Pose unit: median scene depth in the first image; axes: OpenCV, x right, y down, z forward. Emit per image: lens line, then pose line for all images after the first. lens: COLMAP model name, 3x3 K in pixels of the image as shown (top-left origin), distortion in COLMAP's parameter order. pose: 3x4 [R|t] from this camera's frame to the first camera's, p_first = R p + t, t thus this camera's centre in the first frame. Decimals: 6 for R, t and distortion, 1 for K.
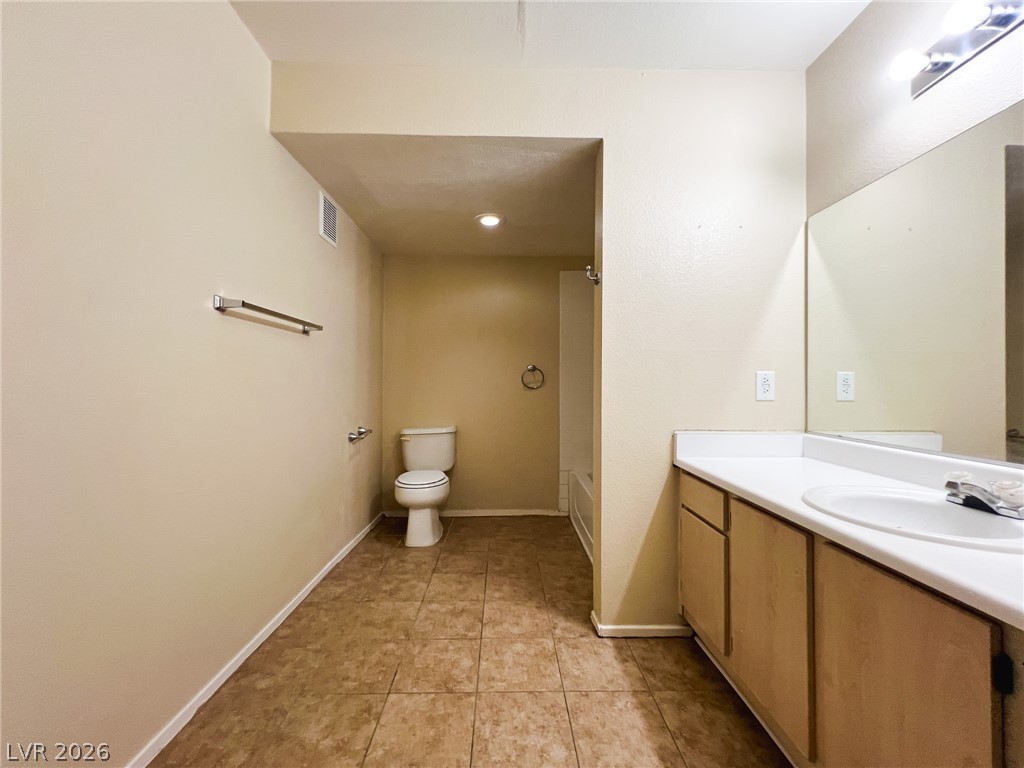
lens RADIAL K [[415.8, 0, 513.3], [0, 415.8, 382.4], [0, 0, 1]] dist [-0.004202, 0.002032]
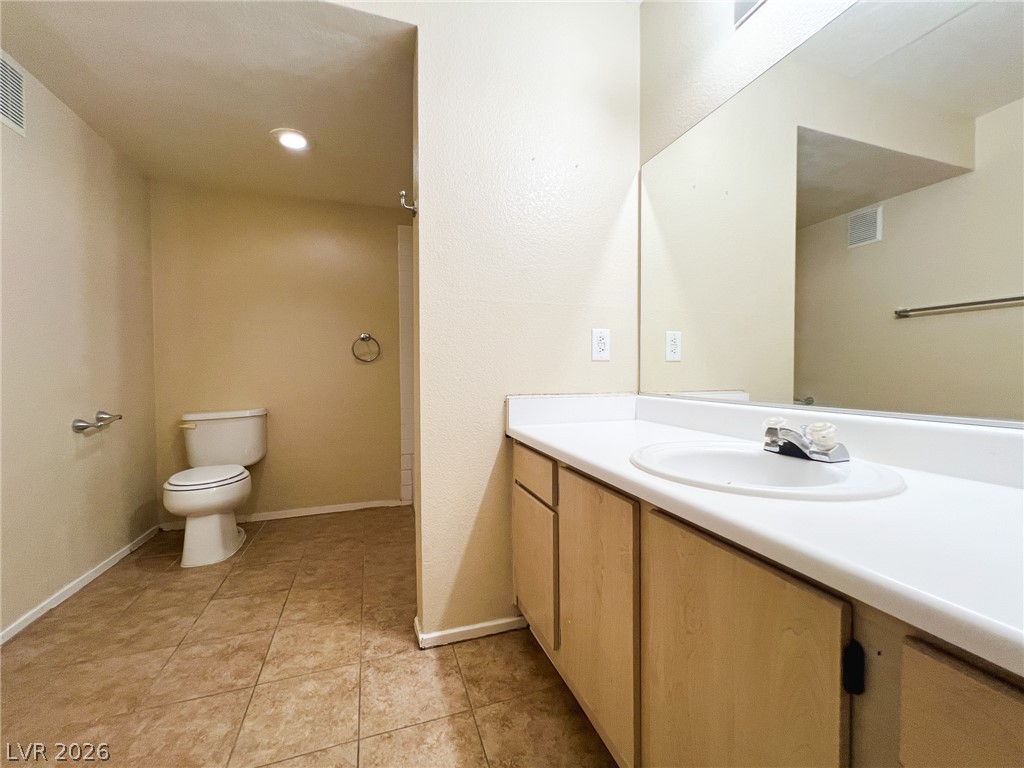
lens RADIAL K [[415.8, 0, 514.2], [0, 415.8, 380.7], [0, 0, 1]] dist [-0.004202, 0.002032]
pose [[0.952008, -0.013855, 0.305760, 0.143617], [0.005399, 0.999580, 0.028481, 0.062812], [-0.306027, -0.025463, 0.951682, 0.182289]]
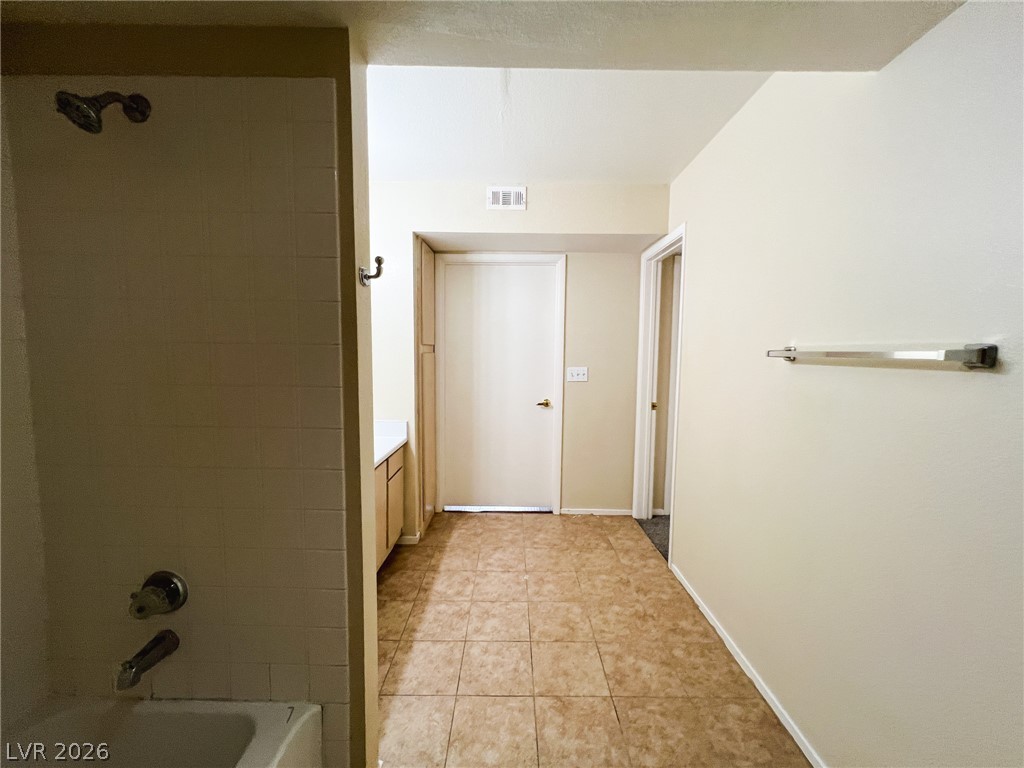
lens RADIAL K [[415.8, 0, 514.6], [0, 415.8, 383.6], [0, 0, 1]] dist [-0.004202, 0.002032]
pose [[-0.999647, -0.018729, 0.018829, -0.034323], [-0.017424, 0.997584, 0.067246, -0.147226], [-0.020043, 0.066894, -0.997559, 1.744193]]
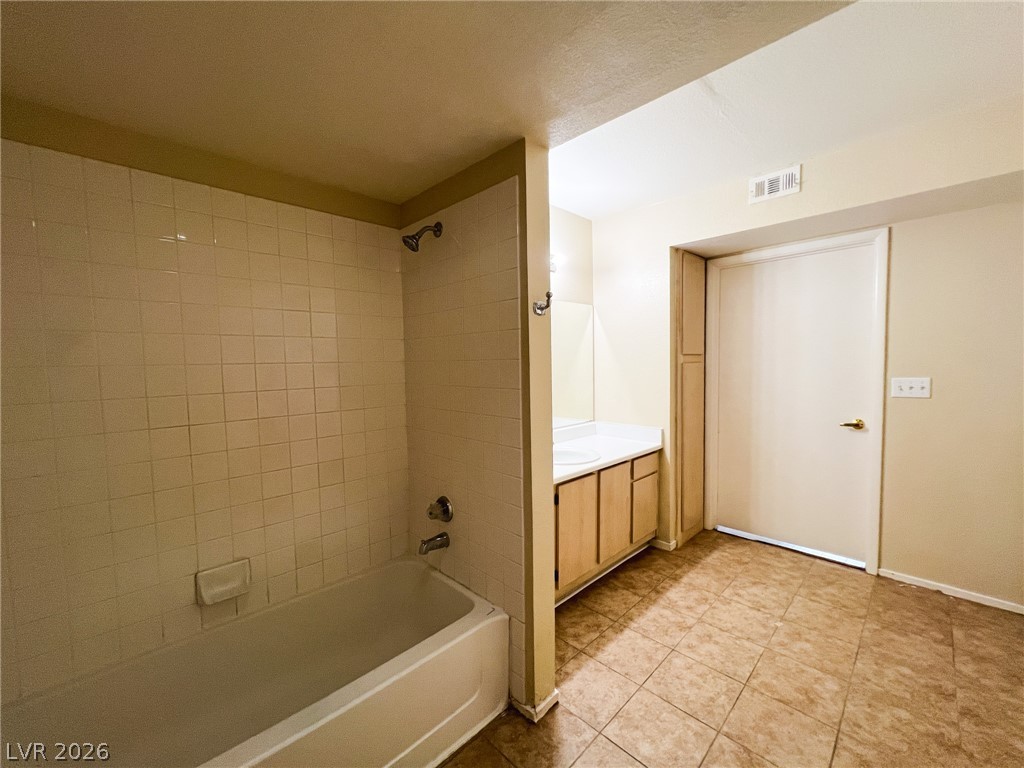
lens RADIAL K [[415.8, 0, 508.8], [0, 415.8, 384.5], [0, 0, 1]] dist [-0.004202, 0.002032]
pose [[-0.684931, -0.034352, 0.727797, -0.383498], [0.003371, 0.998728, 0.050313, -0.150857], [-0.728600, 0.036915, -0.683944, 1.741652]]
